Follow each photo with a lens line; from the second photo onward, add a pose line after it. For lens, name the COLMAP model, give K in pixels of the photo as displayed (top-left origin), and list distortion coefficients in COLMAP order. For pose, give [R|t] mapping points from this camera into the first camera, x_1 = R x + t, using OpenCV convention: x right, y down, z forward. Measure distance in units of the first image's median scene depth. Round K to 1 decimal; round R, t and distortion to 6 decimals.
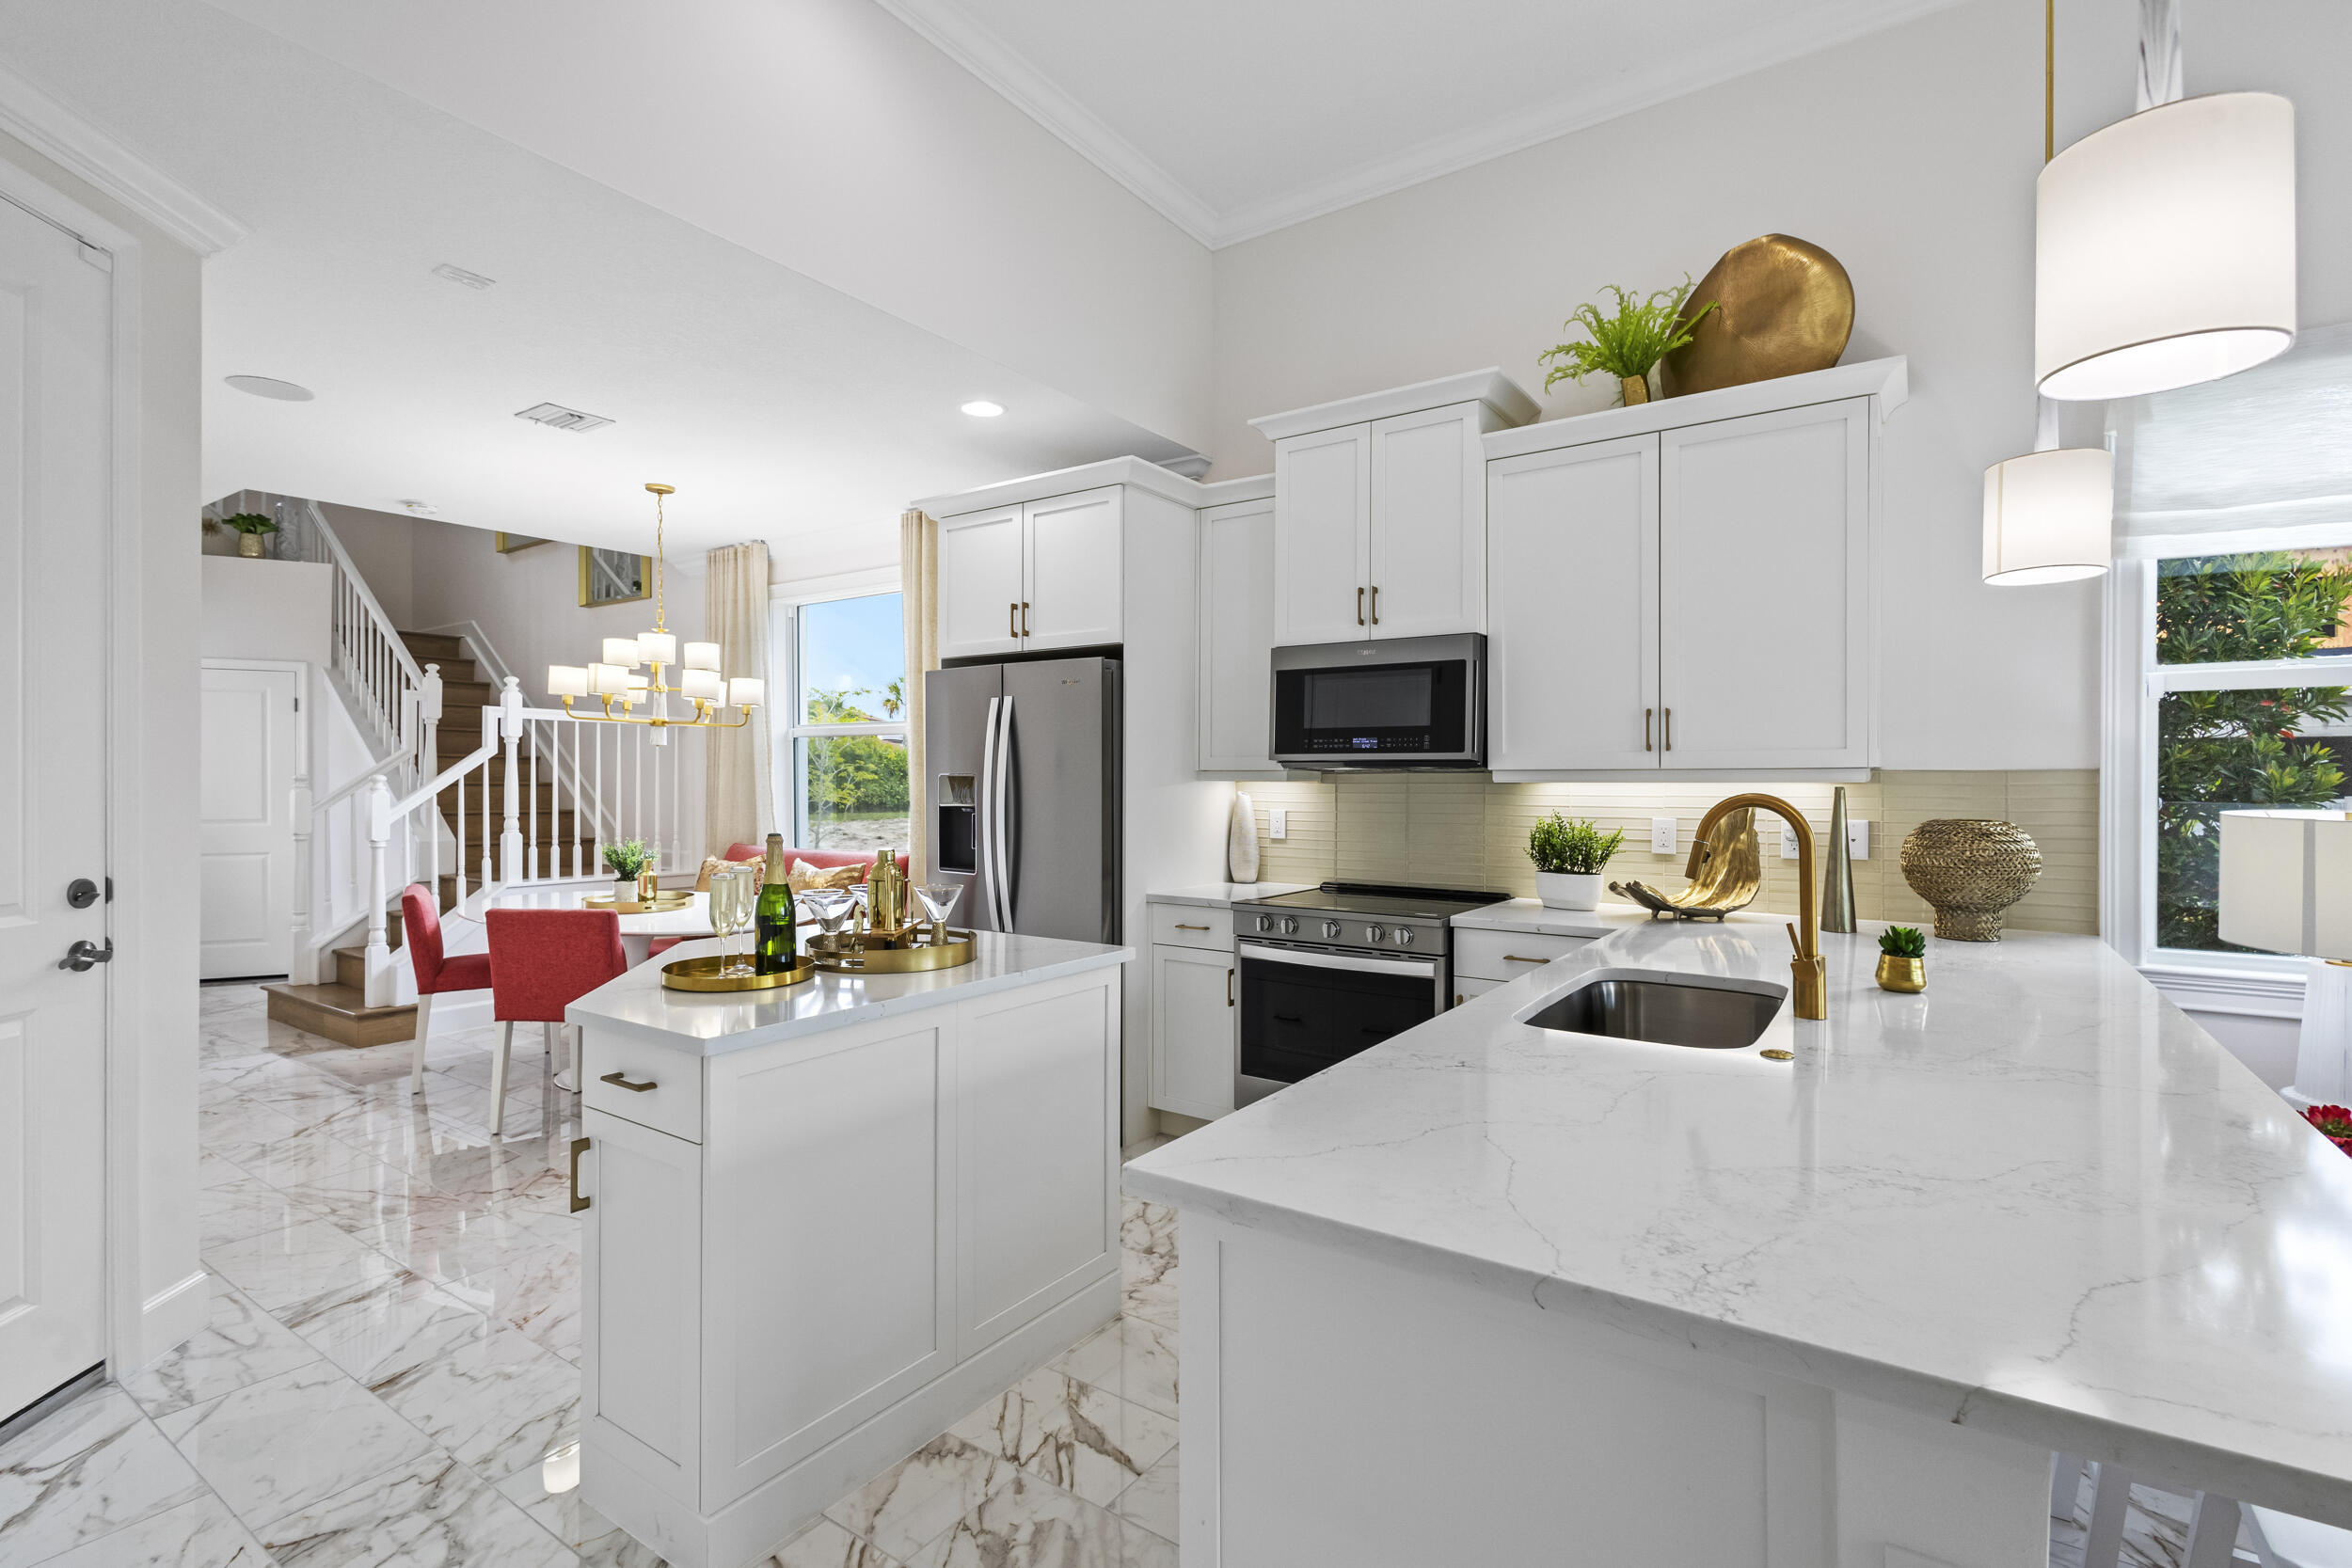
lens RADIAL K [[1072.2, 0, 1176.0], [0, 1072.2, 784.0], [0, 0, 1]] dist [0.012958, -0.000280]
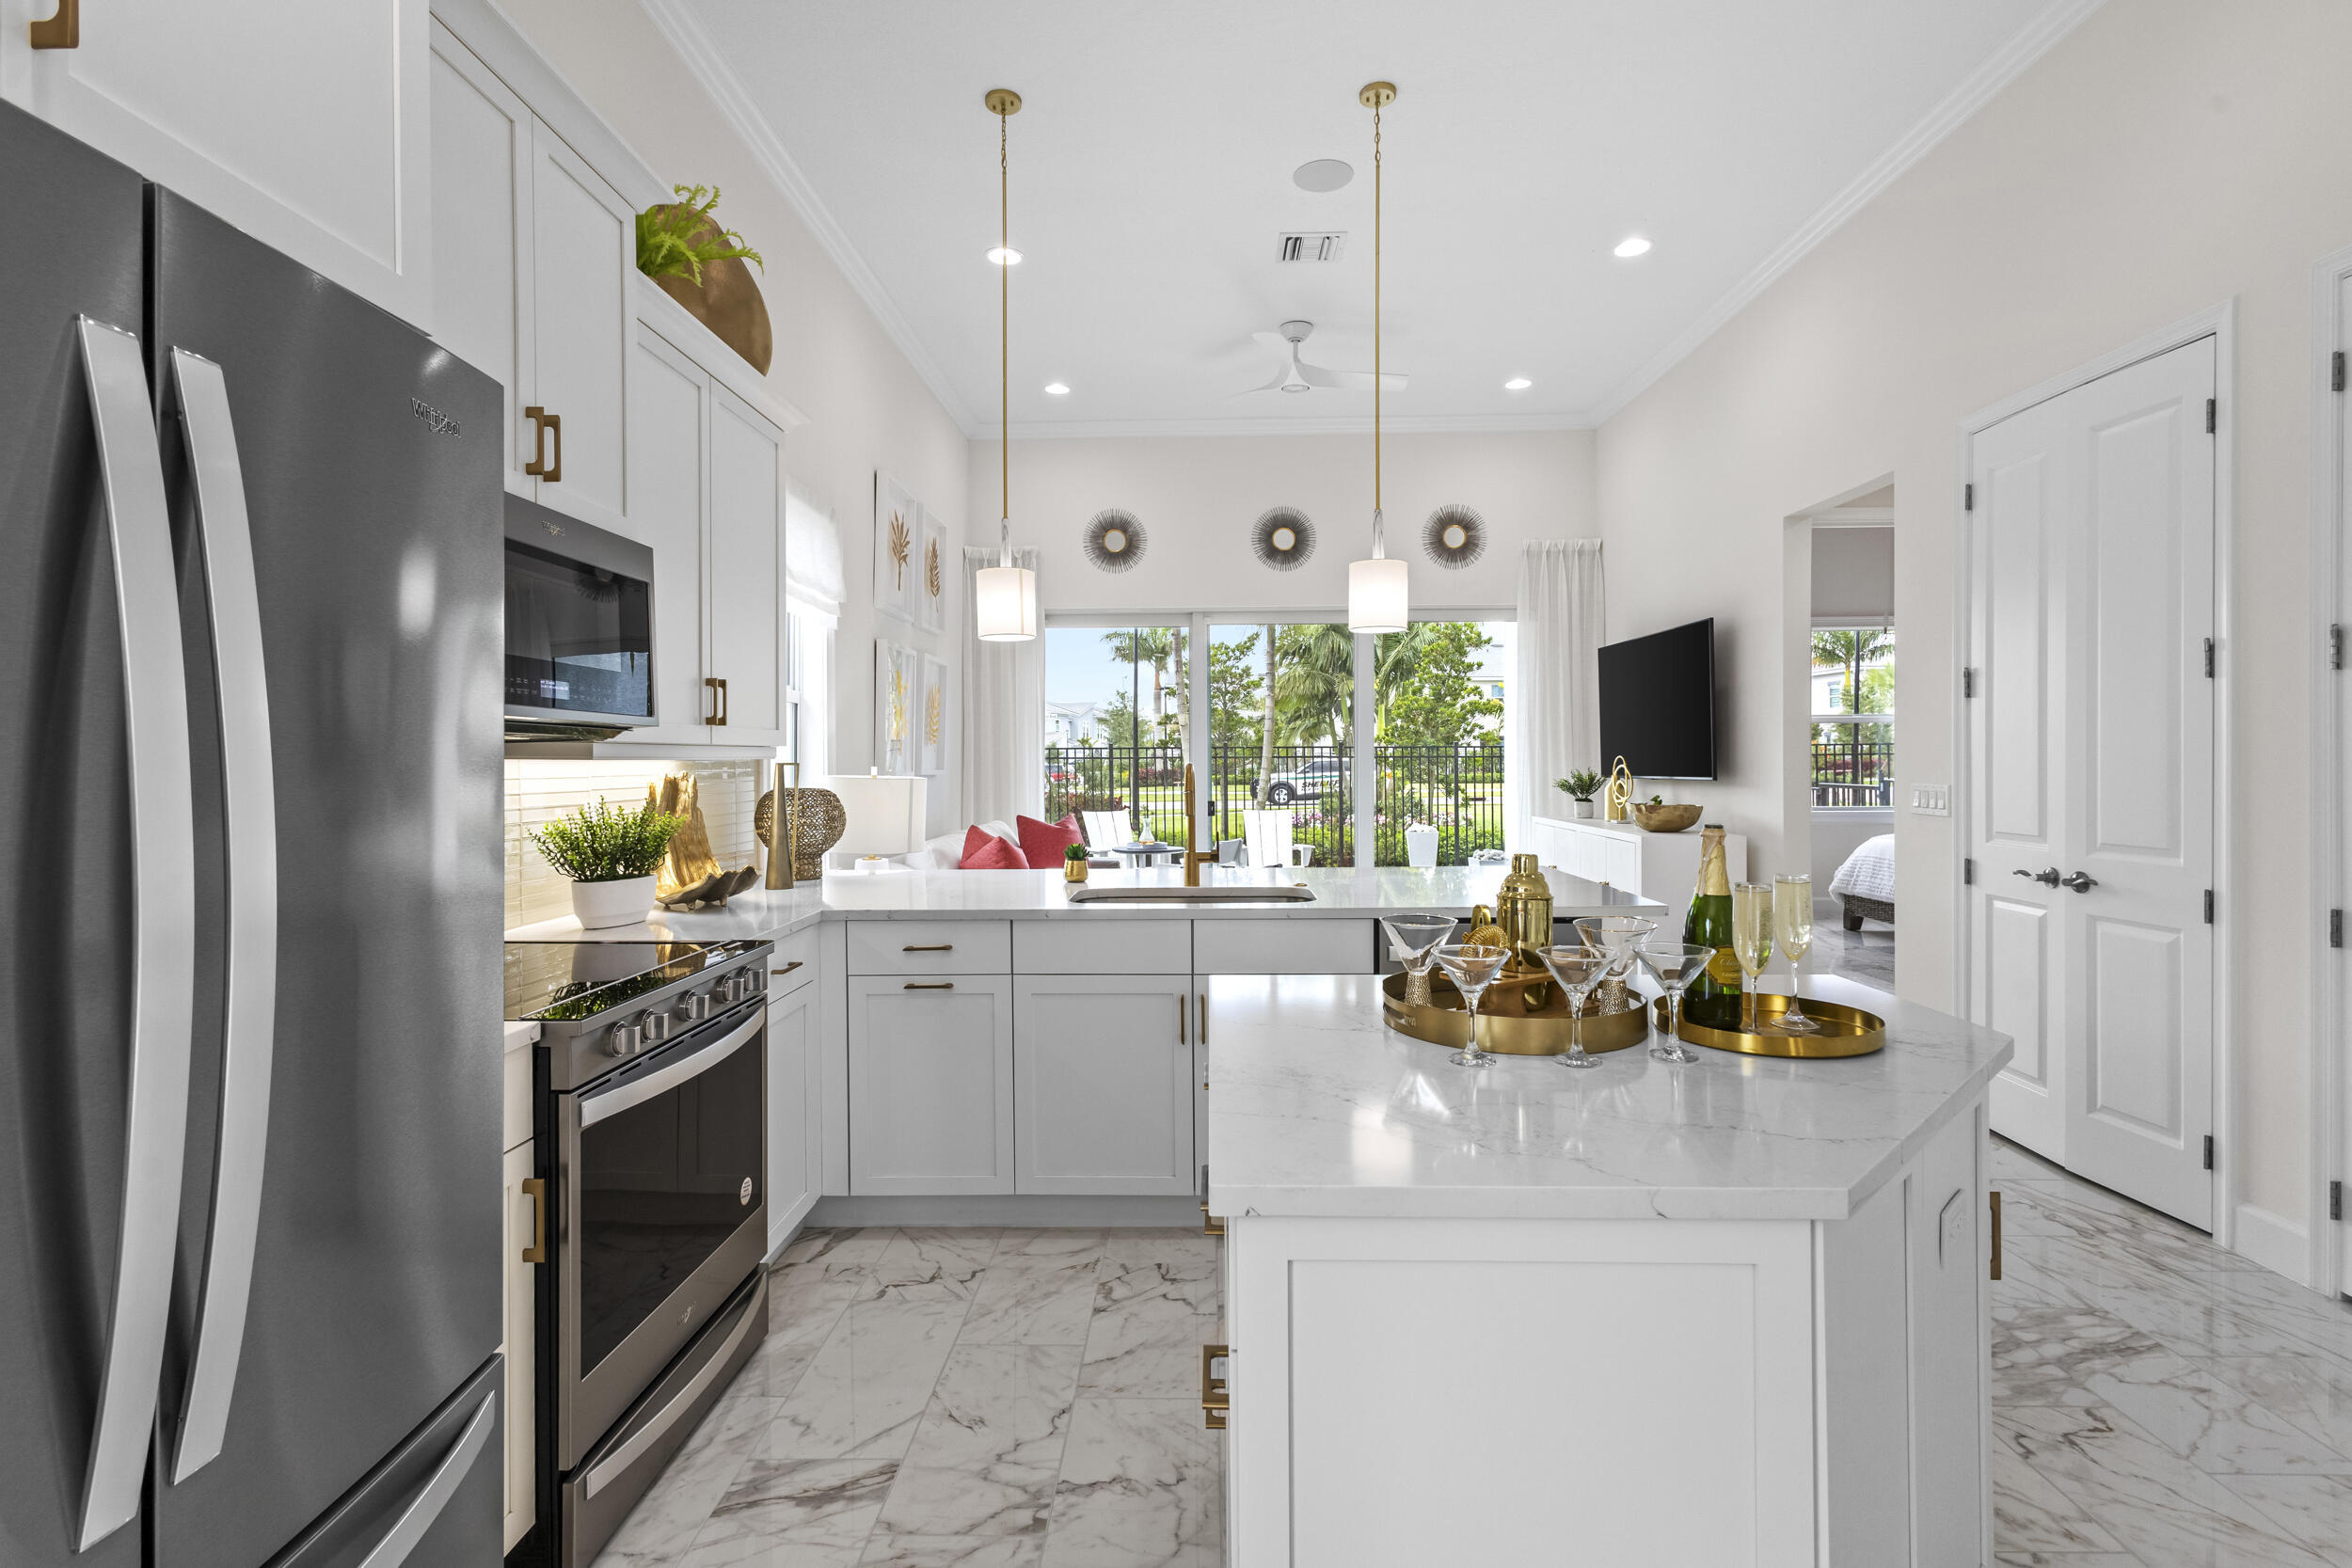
lens RADIAL K [[1087.6, 0, 1179.0], [0, 1087.6, 767.6], [0, 0, 1]] dist [0.004210, -0.000674]
pose [[-0.551813, -0.004958, 0.833953, -0.476665], [0.006764, 0.999923, 0.010420, -0.001303], [-0.833940, 0.011391, -0.551737, 1.036027]]
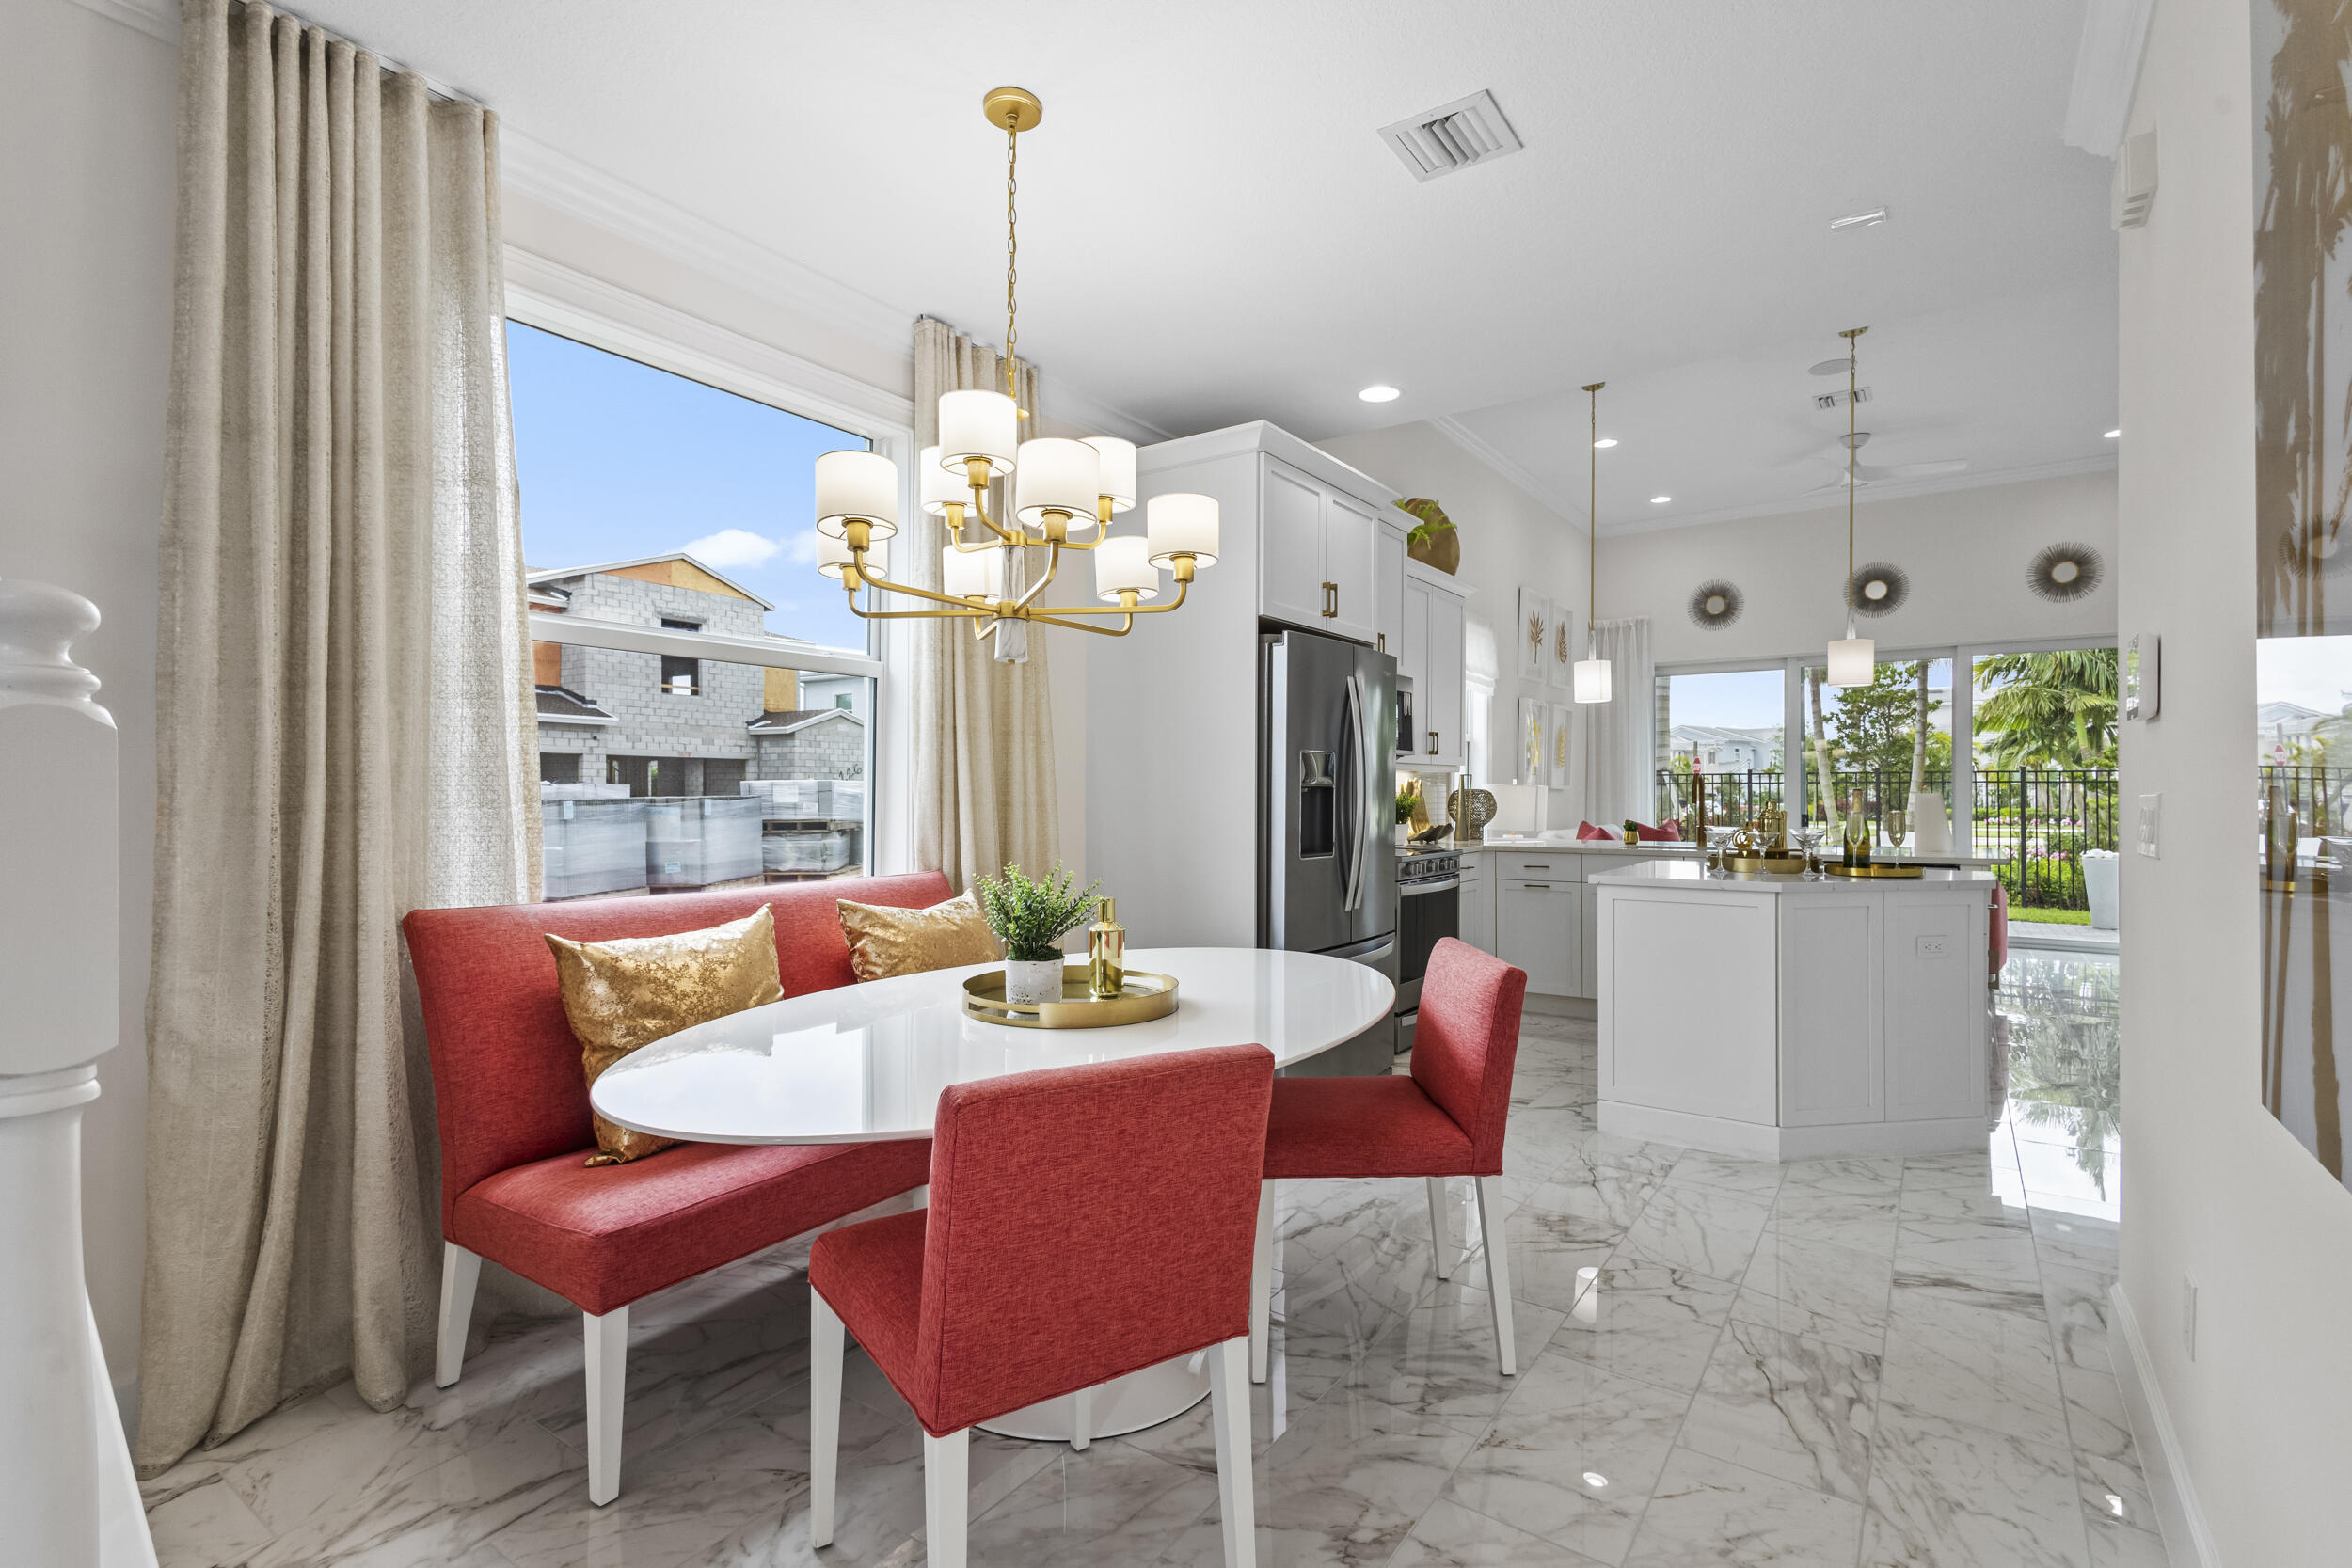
lens RADIAL K [[1086.7, 0, 1137.4], [0, 1086.7, 798.0], [0, 0, 1]] dist [-0.031003, 0.016856]
pose [[0.038686, -0.006213, 0.999232, -1.292134], [0.002744, 0.999978, 0.006111, 0.028290], [-0.999248, 0.002505, 0.038702, 1.266011]]
